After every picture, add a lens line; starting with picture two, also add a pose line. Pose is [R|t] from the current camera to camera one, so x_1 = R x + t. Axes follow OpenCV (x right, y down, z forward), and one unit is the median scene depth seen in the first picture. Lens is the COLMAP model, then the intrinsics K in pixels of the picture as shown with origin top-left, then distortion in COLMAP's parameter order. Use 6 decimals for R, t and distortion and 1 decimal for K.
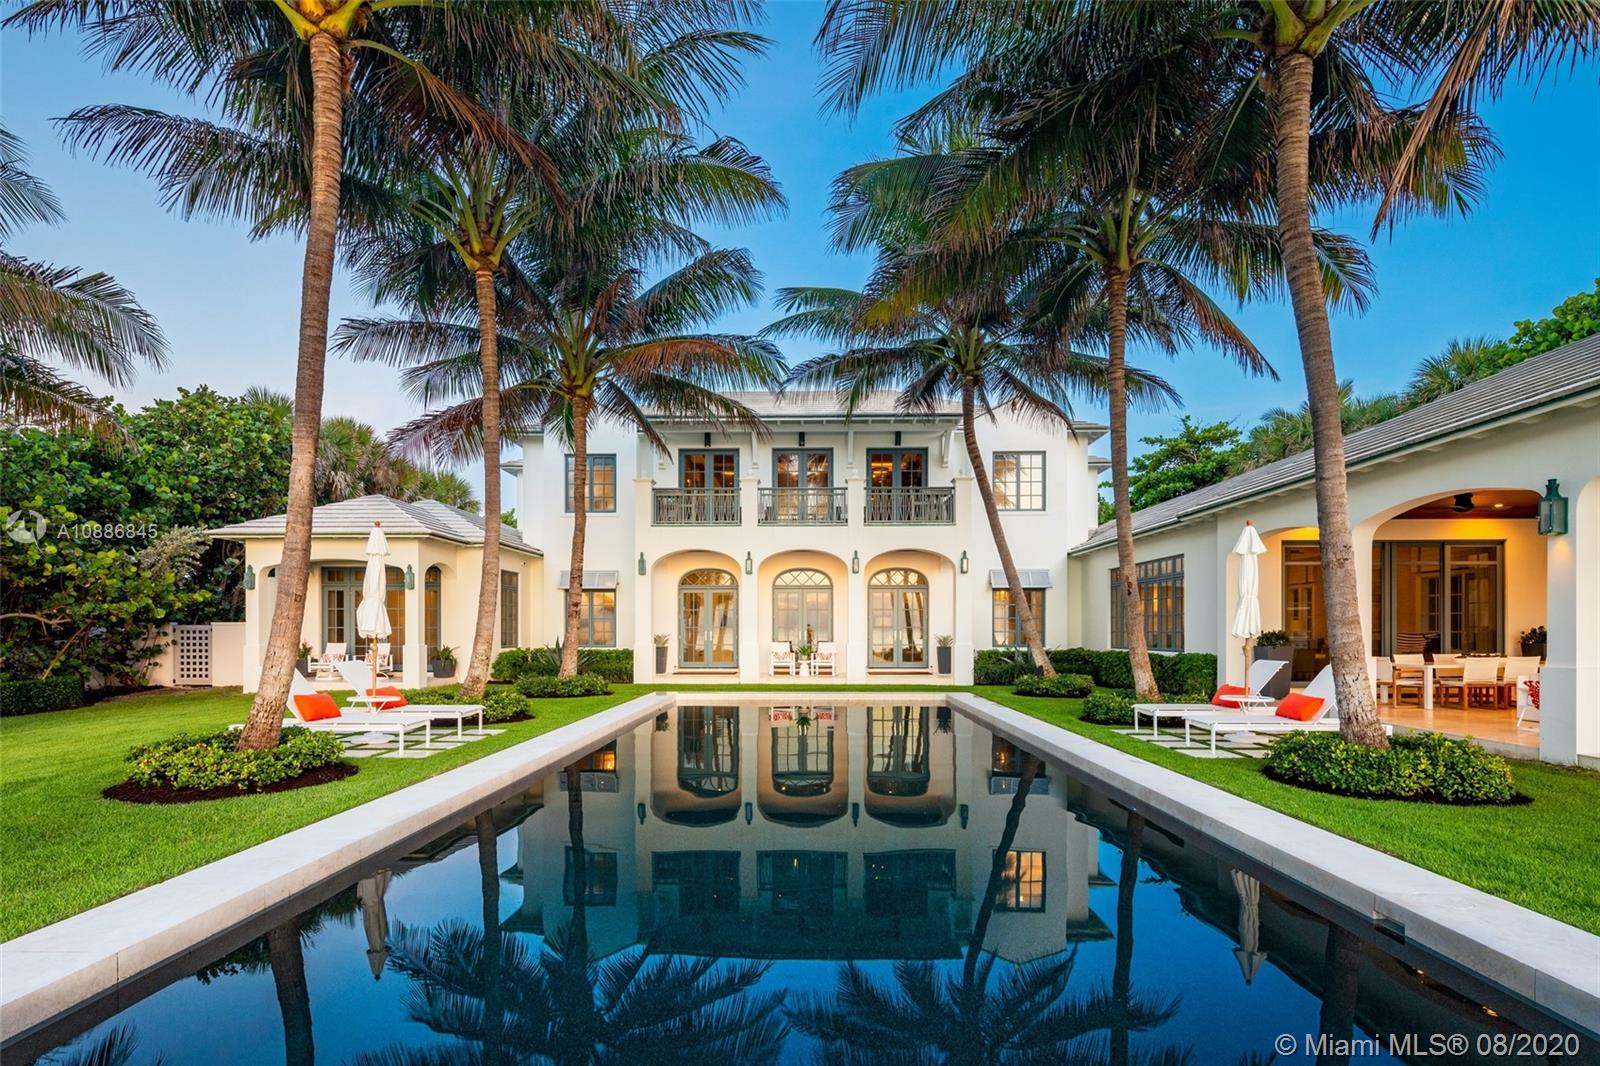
lens RADIAL K [[762.7, 0, 799.7], [0, 762.7, 636.9], [0, 0, 1]] dist [0.009765, -0.005490]
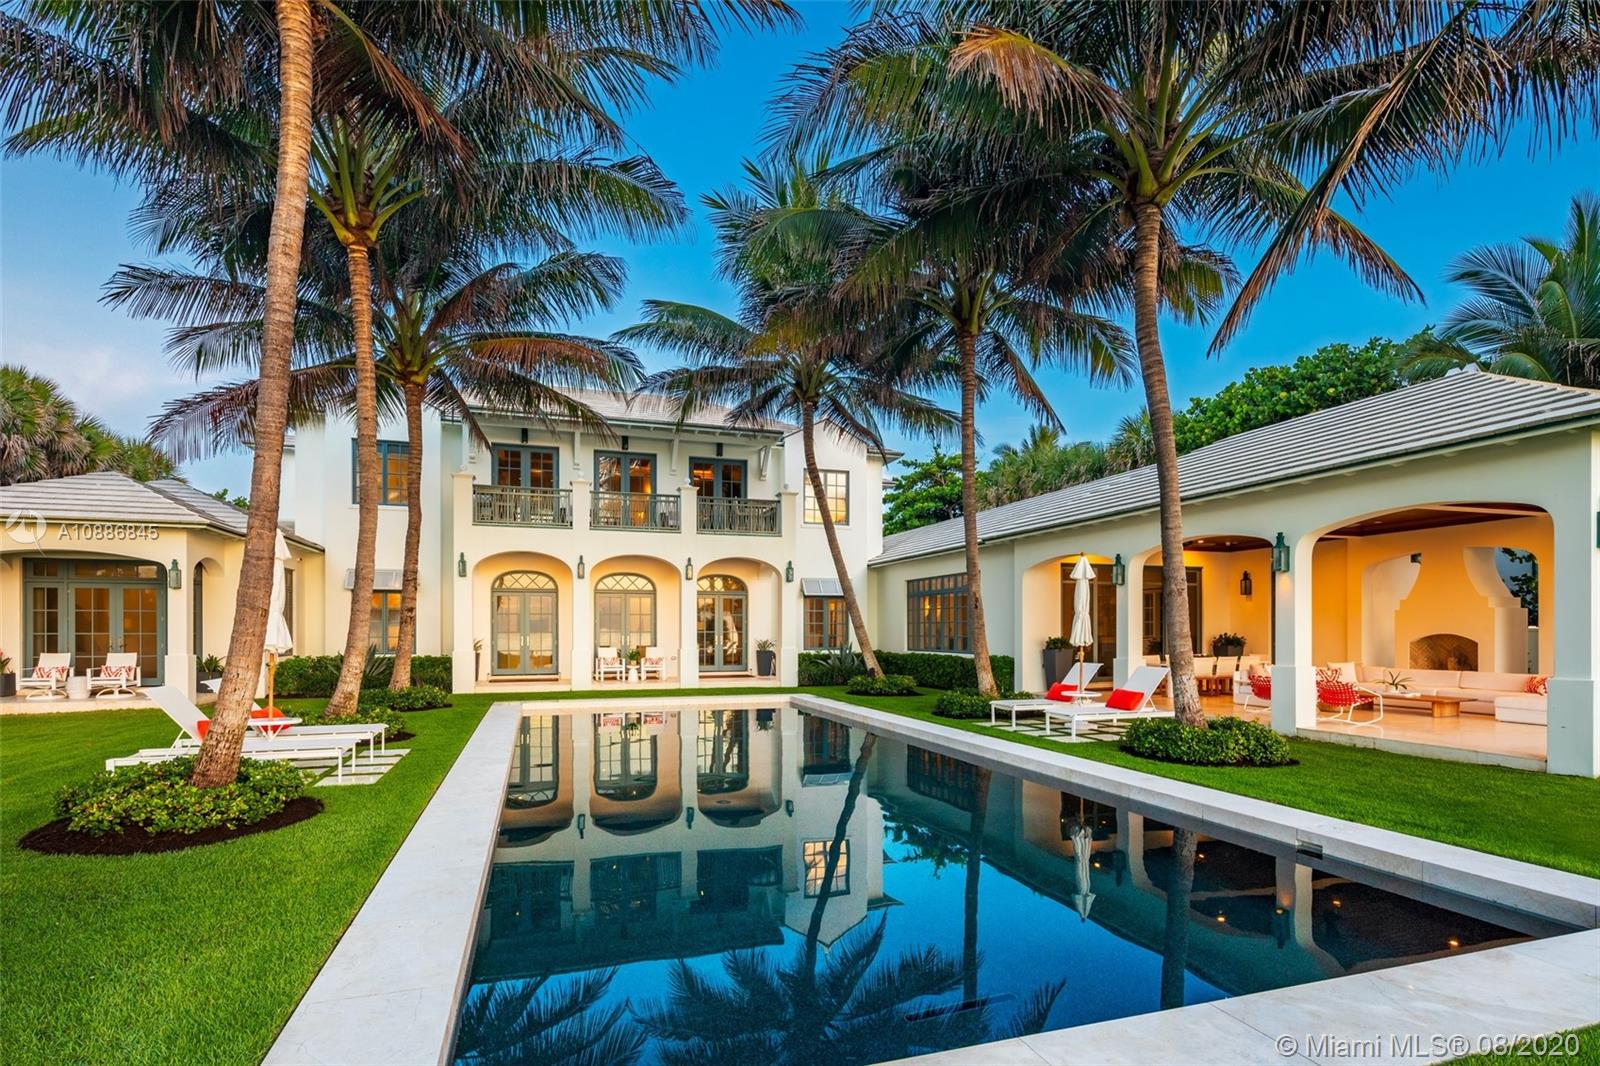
lens RADIAL K [[762.7, 0, 799.7], [0, 762.7, 636.9], [0, 0, 1]] dist [0.009765, -0.005490]
pose [[0.945931, -0.003290, 0.324351, -0.125535], [0.003324, 0.999994, 0.000449, -0.007333], [-0.324351, 0.000654, 0.945937, -0.017179]]
